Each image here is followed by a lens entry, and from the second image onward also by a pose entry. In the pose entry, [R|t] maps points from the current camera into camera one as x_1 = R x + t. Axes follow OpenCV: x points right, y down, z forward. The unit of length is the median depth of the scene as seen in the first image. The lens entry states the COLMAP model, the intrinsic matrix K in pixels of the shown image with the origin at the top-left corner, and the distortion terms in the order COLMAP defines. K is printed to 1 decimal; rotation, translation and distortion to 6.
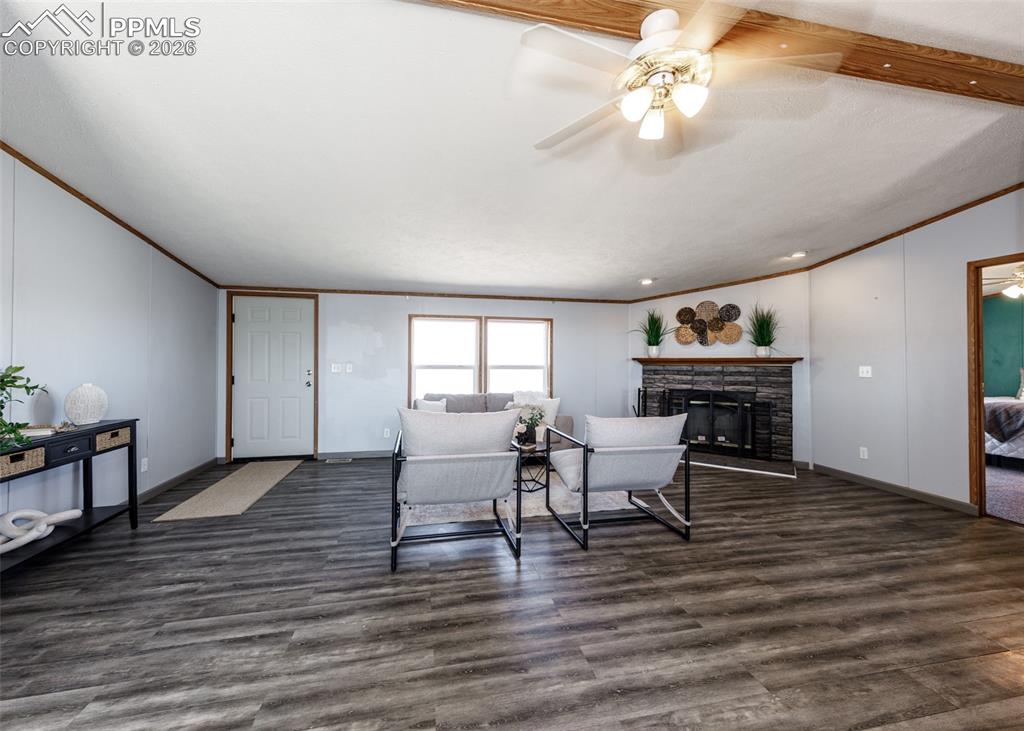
lens RADIAL K [[396.4, 0, 502.8], [0, 396.4, 355.2], [0, 0, 1]] dist [0.003301, 0.000098]
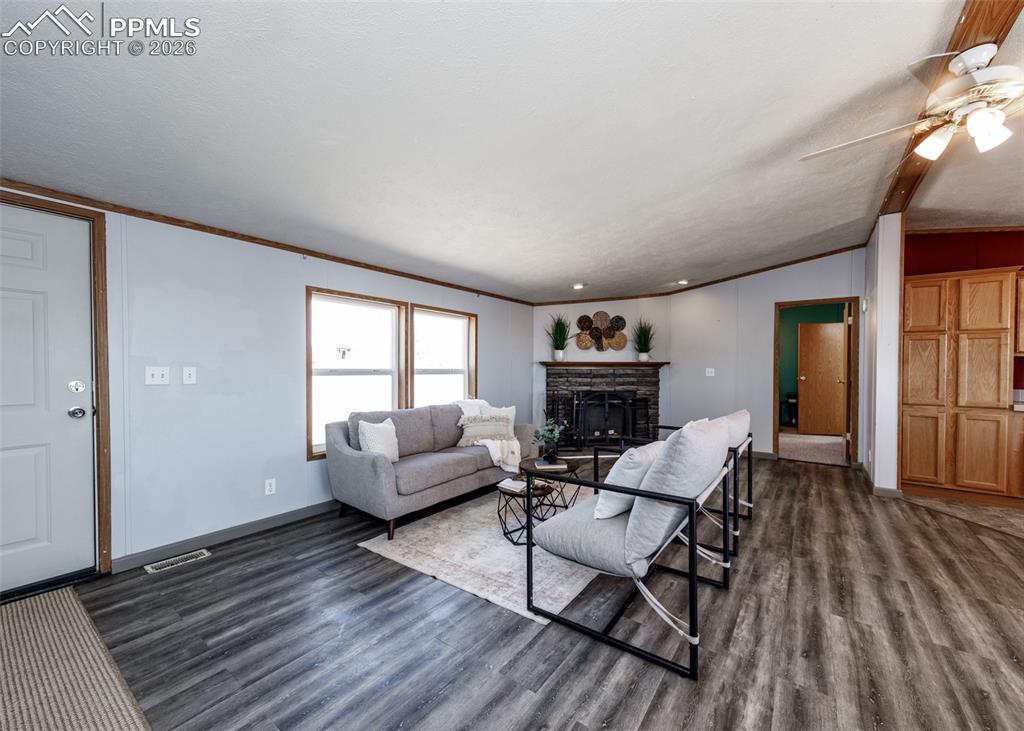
lens RADIAL K [[397.7, 0, 525.7], [0, 397.7, 371.6], [0, 0, 1]] dist [0.002519, 0.000098]
pose [[0.732648, -0.006902, 0.680572, -0.436432], [-0.011233, 0.999690, 0.022232, 0.012073], [-0.680515, -0.023933, 0.732343, 0.342190]]
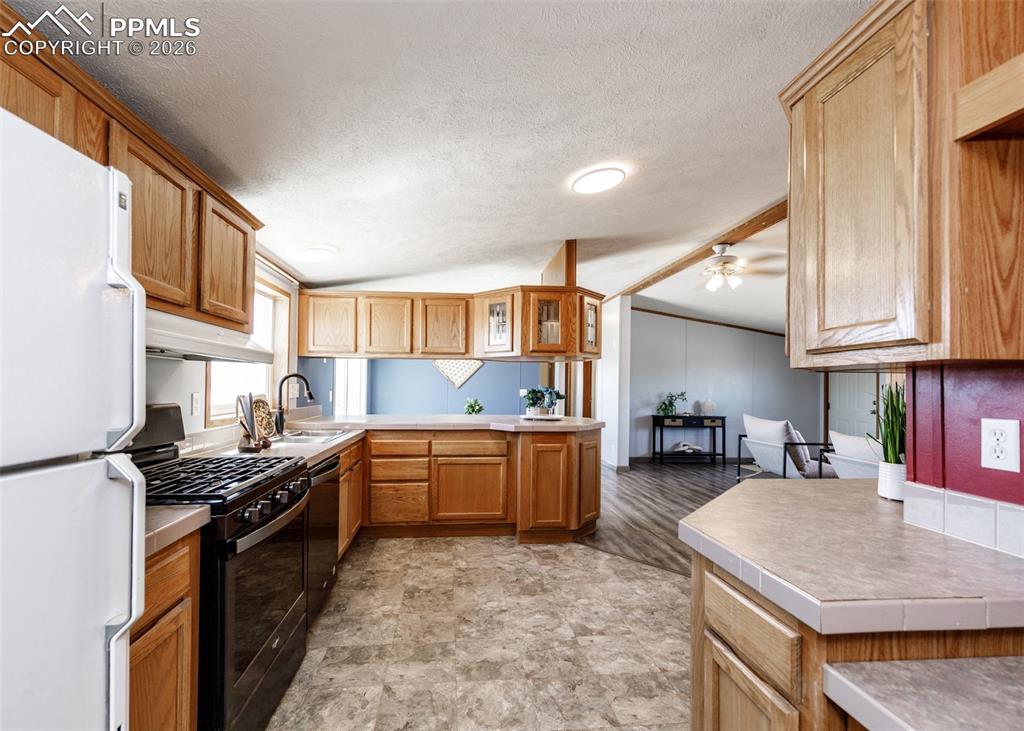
lens RADIAL K [[457.6, 0, 490.6], [0, 457.6, 380.6], [0, 0, 1]] dist [0.002789, -0.000020]
pose [[-0.117299, -0.016661, -0.992957, 1.085510], [-0.003046, 0.999861, -0.016417, 0.002472], [0.993092, 0.001099, -0.117334, -0.006573]]
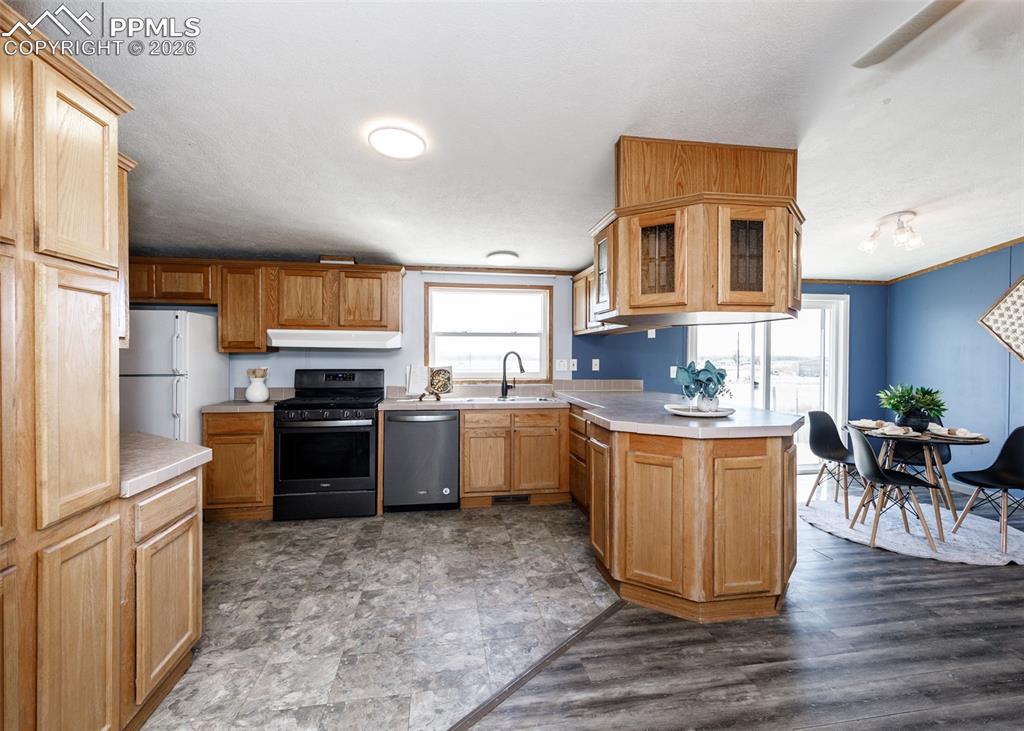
lens RADIAL K [[501.9, 0, 535.2], [0, 501.9, 361.2], [0, 0, 1]] dist [0.004172, 0.000769]
pose [[-0.999866, -0.007704, 0.014433, 0.397849], [-0.007648, 0.999963, 0.003976, -0.003196], [-0.014463, 0.003865, -0.999888, 0.588879]]
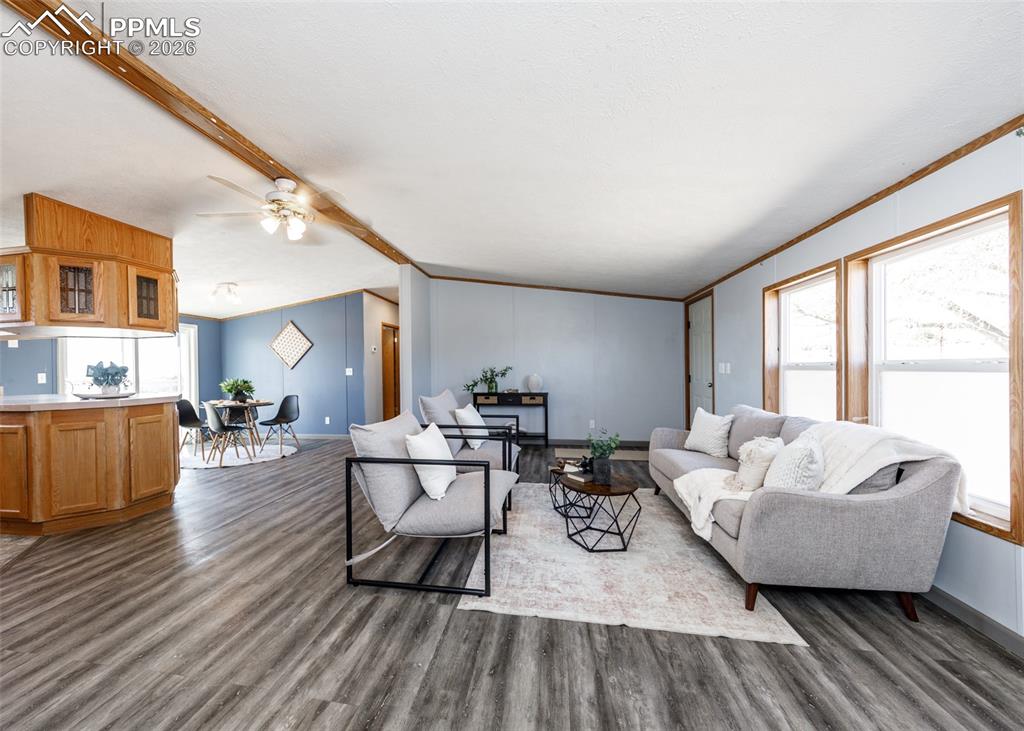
lens RADIAL K [[396.2, 0, 479.7], [0, 396.2, 371.1], [0, 0, 1]] dist [0.001638, 0.000066]
pose [[-0.377309, 0.005142, -0.926073, 0.608692], [0.022188, 0.999748, -0.003489, 0.031332], [0.925822, -0.021864, -0.377328, 0.861610]]
